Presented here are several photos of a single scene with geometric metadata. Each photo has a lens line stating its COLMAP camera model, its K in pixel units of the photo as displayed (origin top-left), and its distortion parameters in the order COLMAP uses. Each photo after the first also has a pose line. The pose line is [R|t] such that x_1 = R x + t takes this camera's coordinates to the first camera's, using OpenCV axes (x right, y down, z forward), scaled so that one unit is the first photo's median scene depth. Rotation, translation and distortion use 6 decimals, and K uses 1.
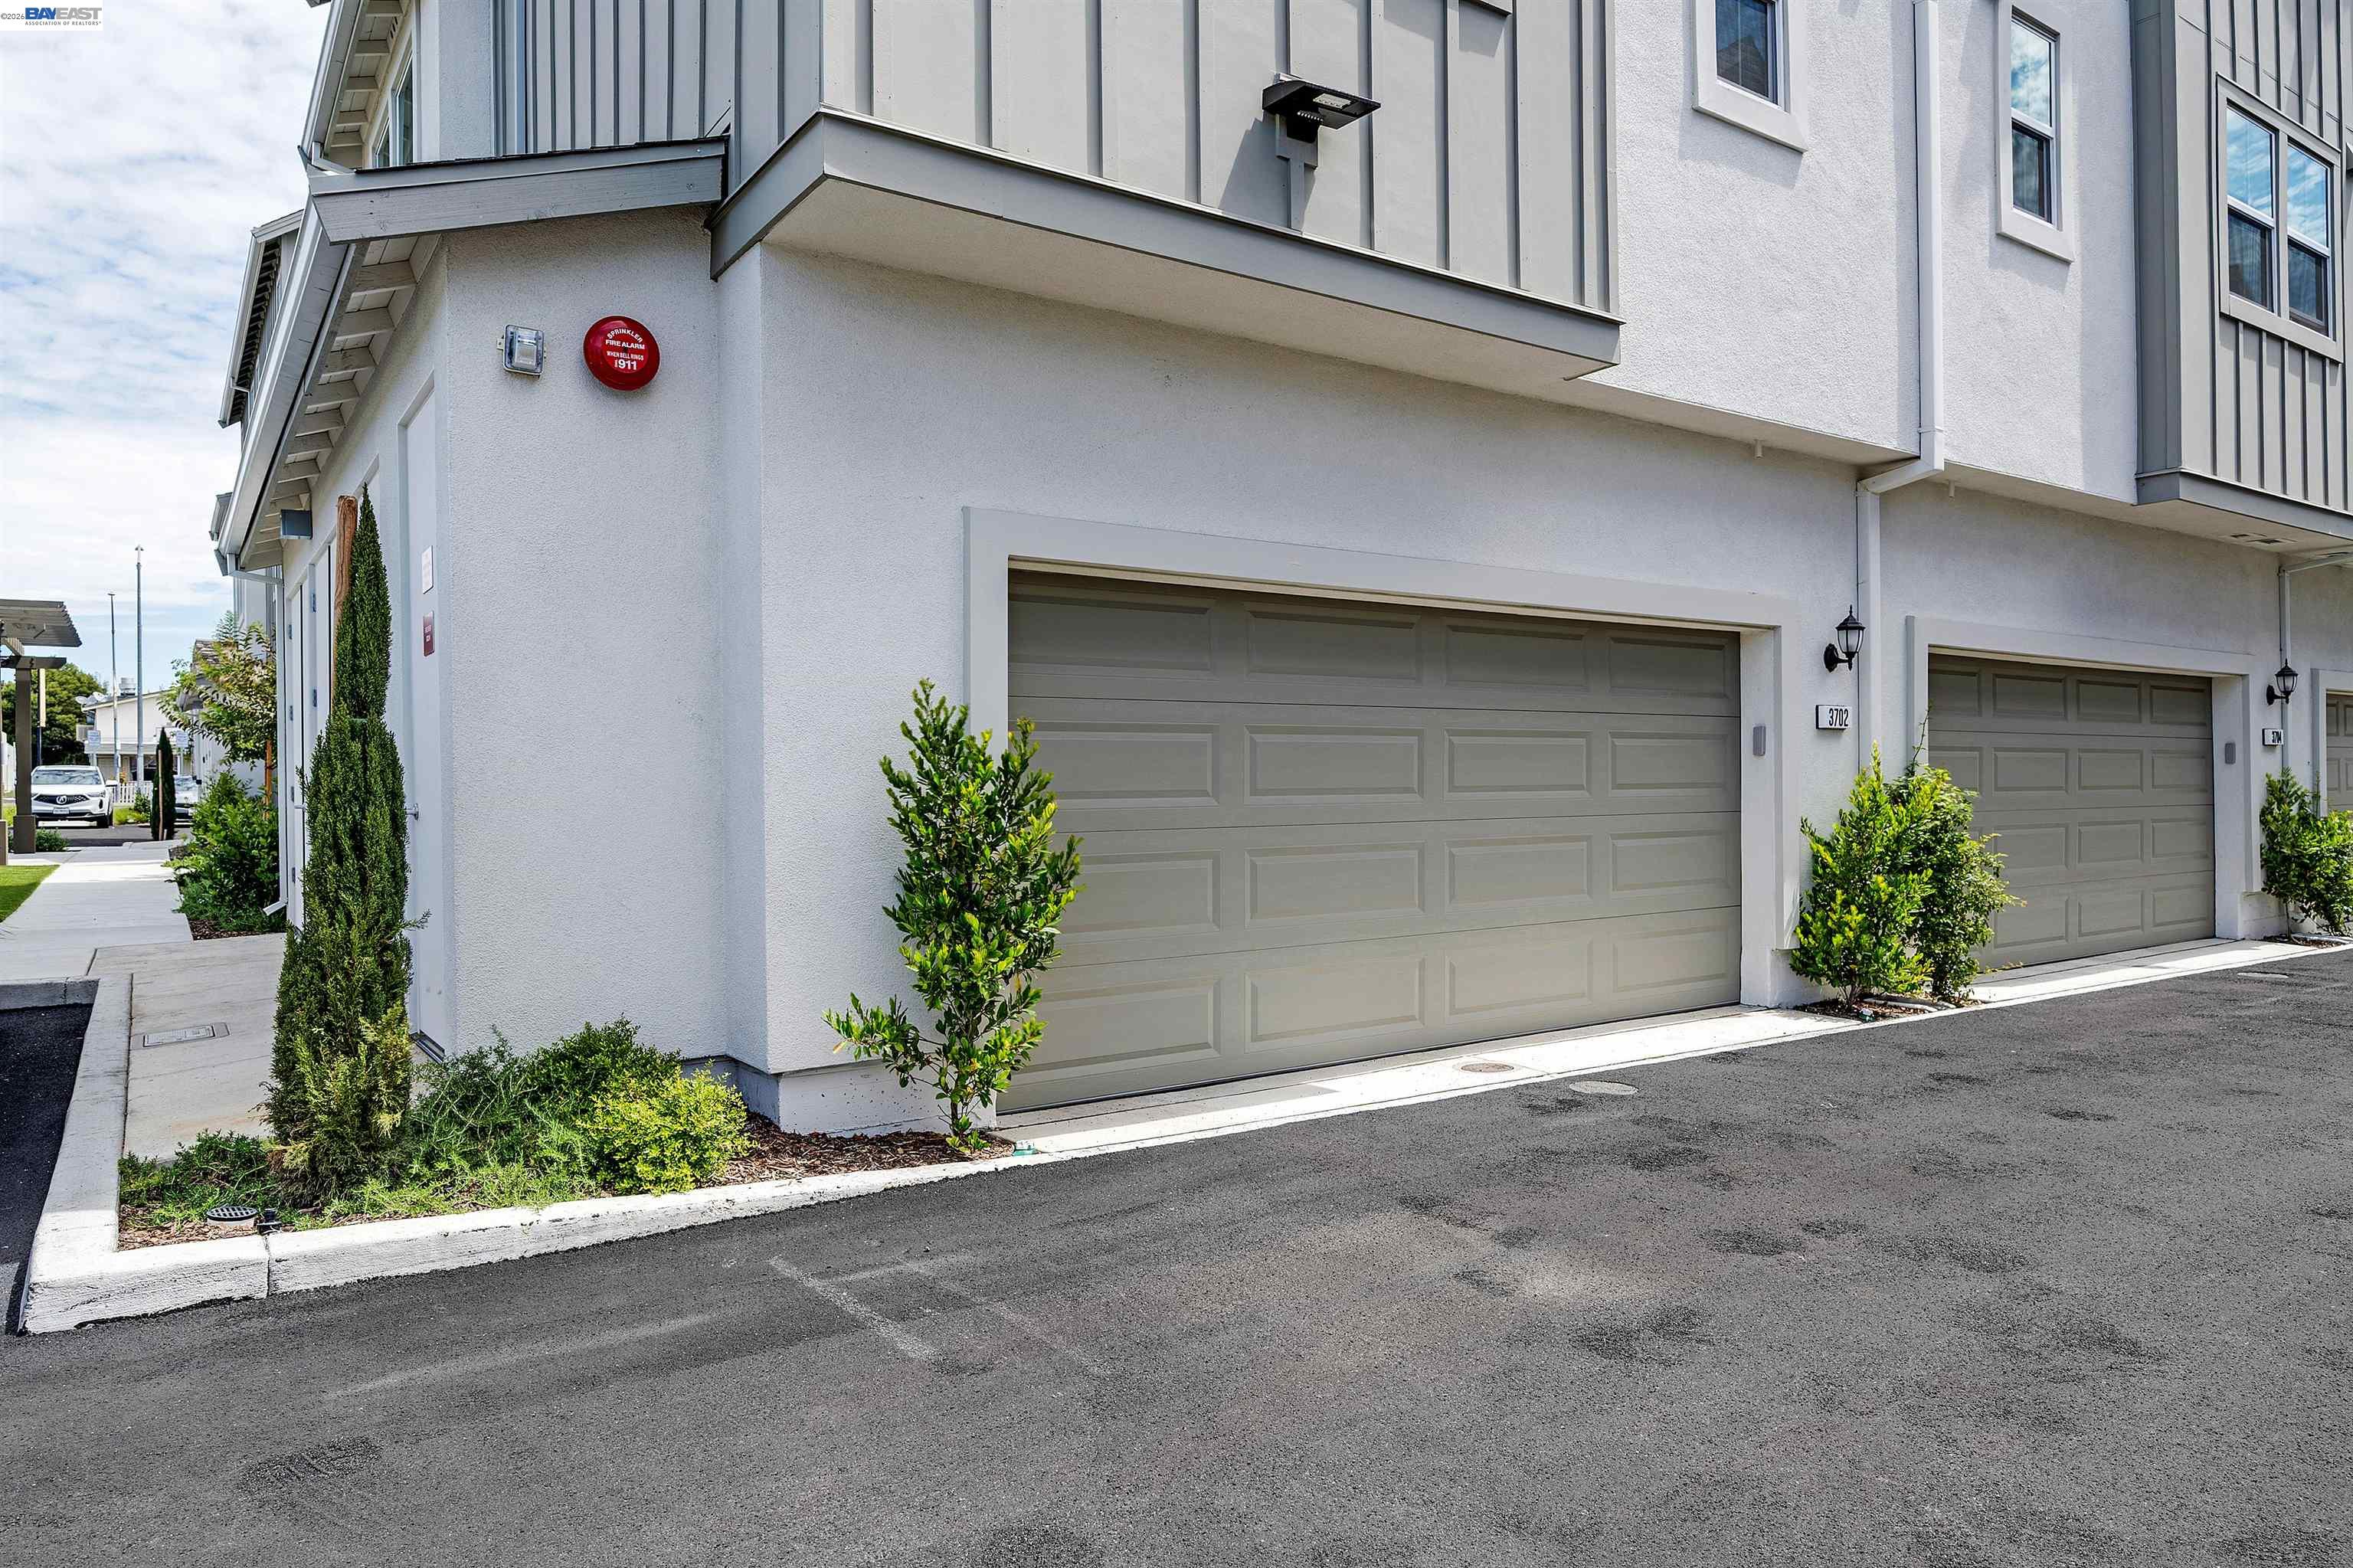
lens RADIAL K [[1466.4, 0, 1165.3], [0, 1466.4, 781.9], [0, 0, 1]] dist [-0.002361, 0.001009]
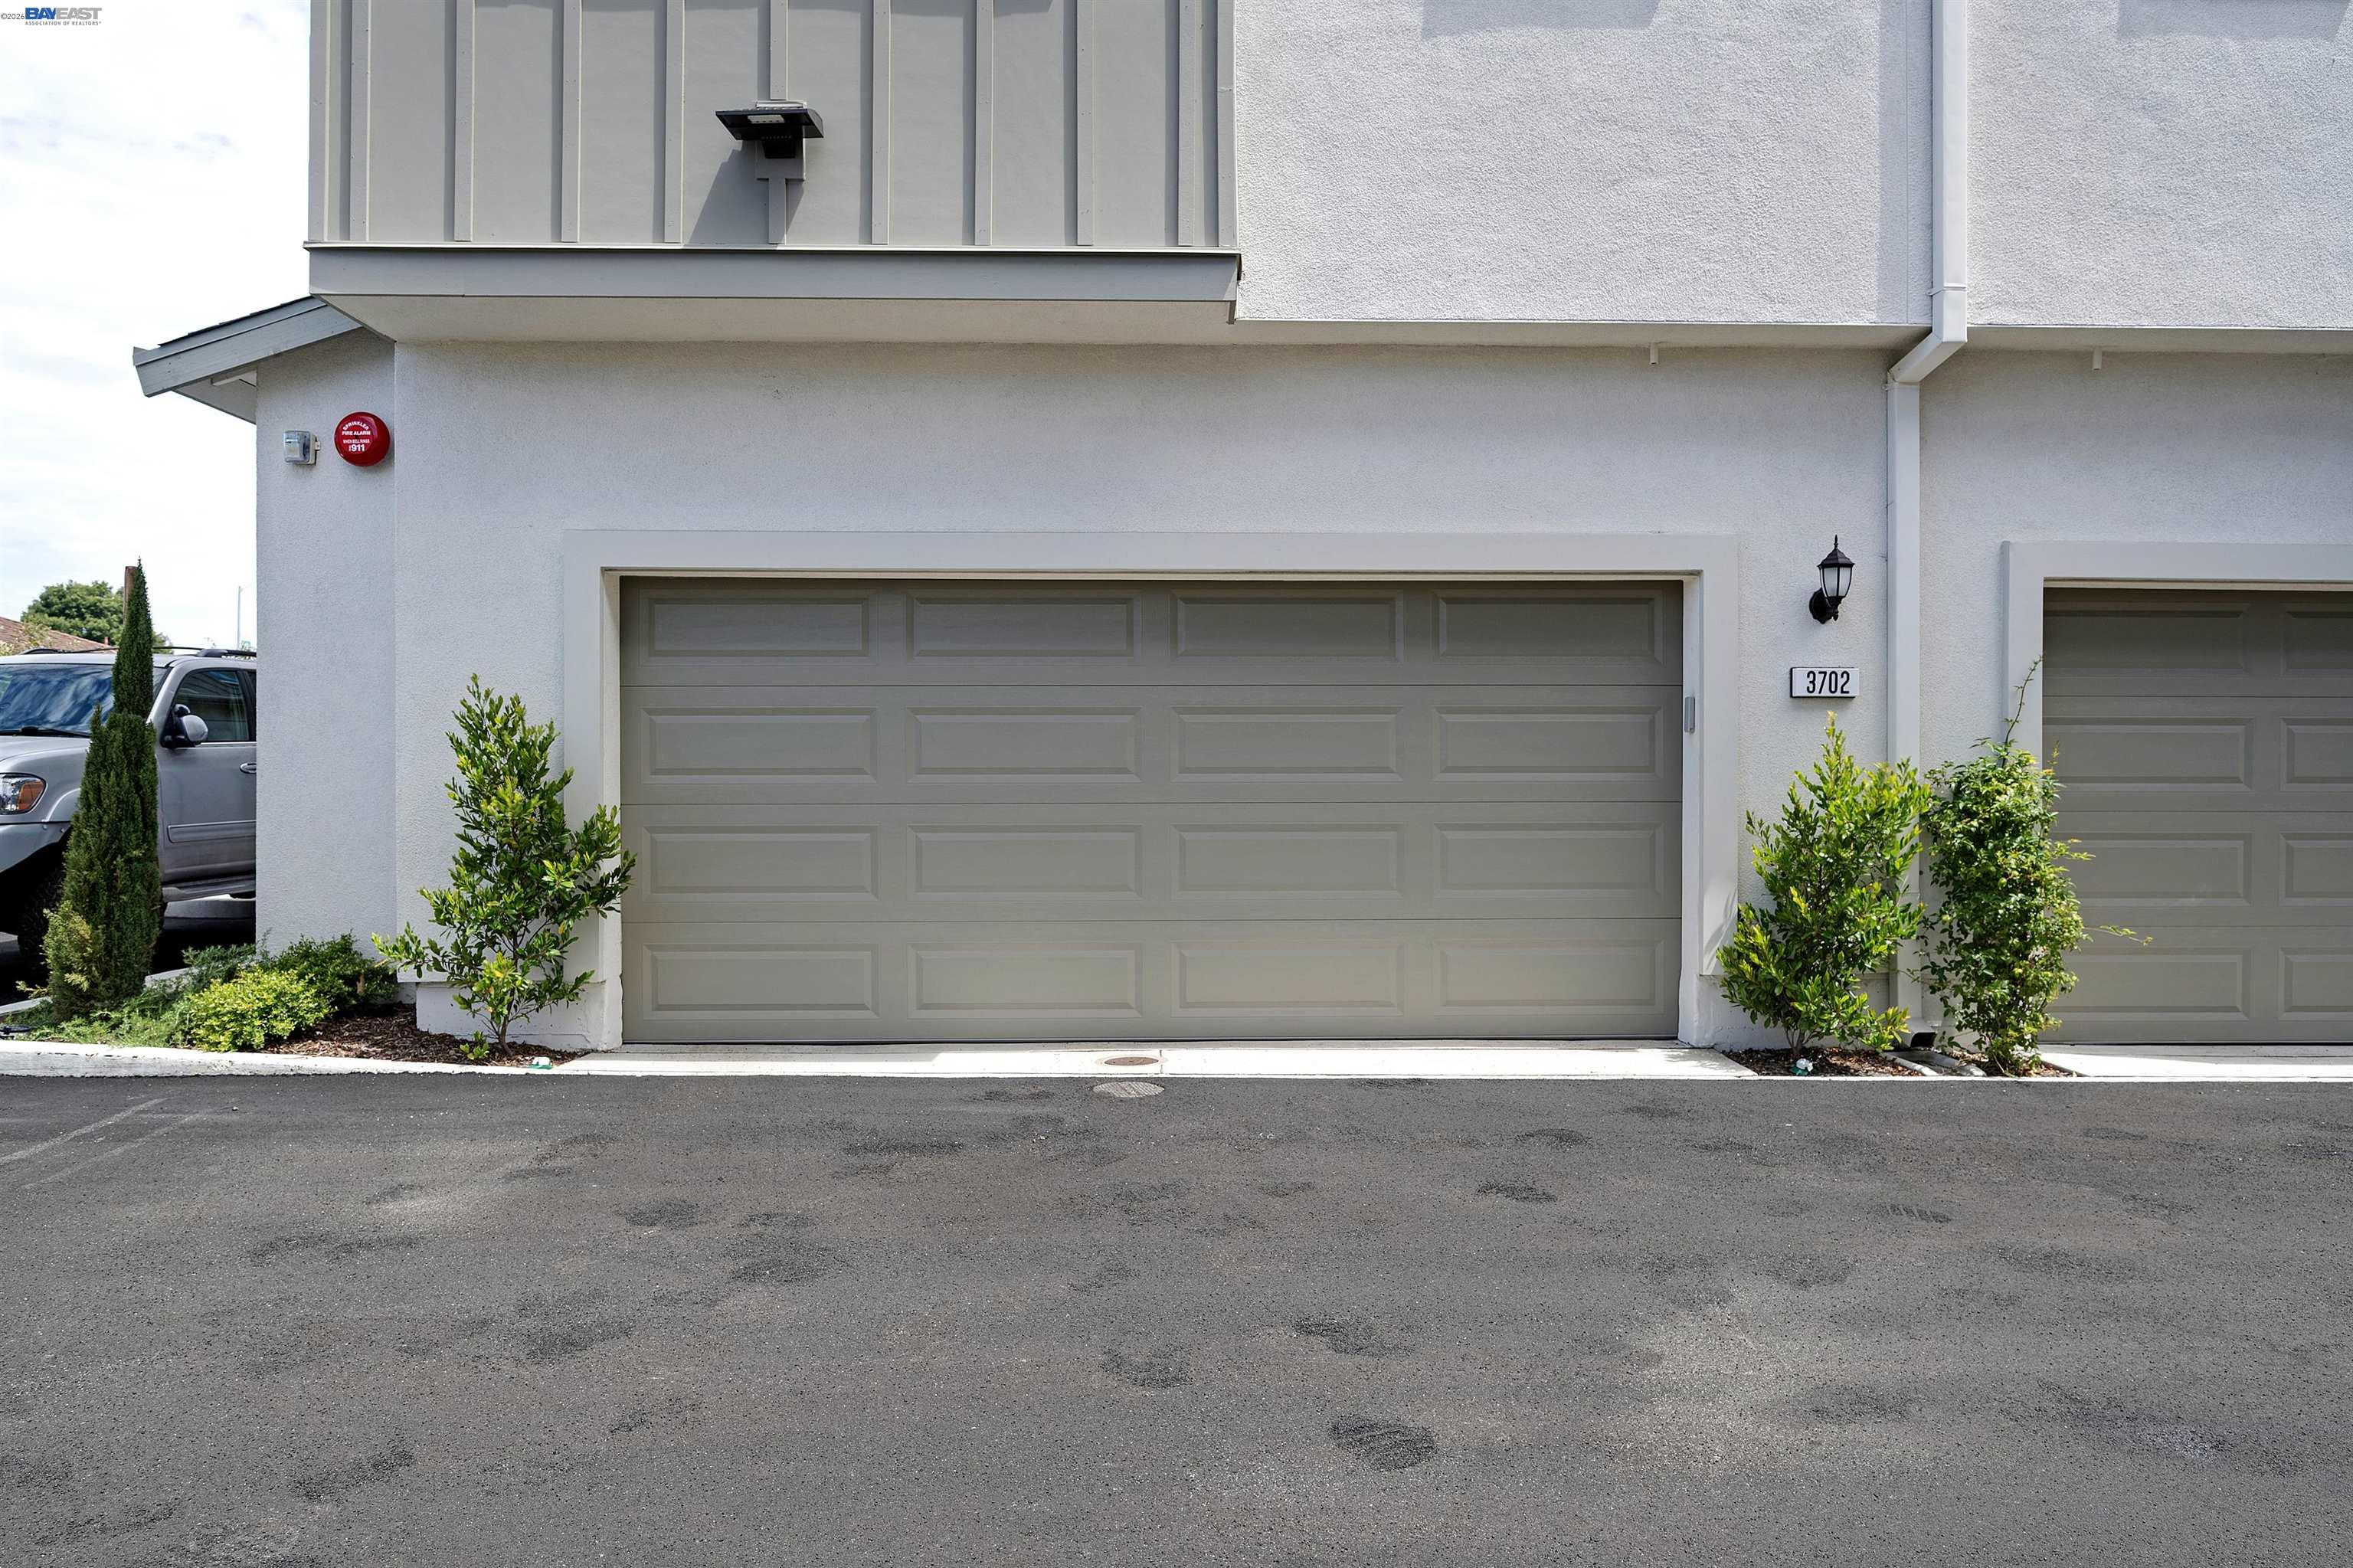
lens RADIAL K [[1466.4, 0, 1164.5], [0, 1466.4, 778.5], [0, 0, 1]] dist [-0.002361, 0.001009]
pose [[0.837412, 0.008934, -0.546499, 0.770330], [-0.005831, 0.999956, 0.007412, 0.003756], [0.546541, -0.003021, 0.837427, 0.215896]]
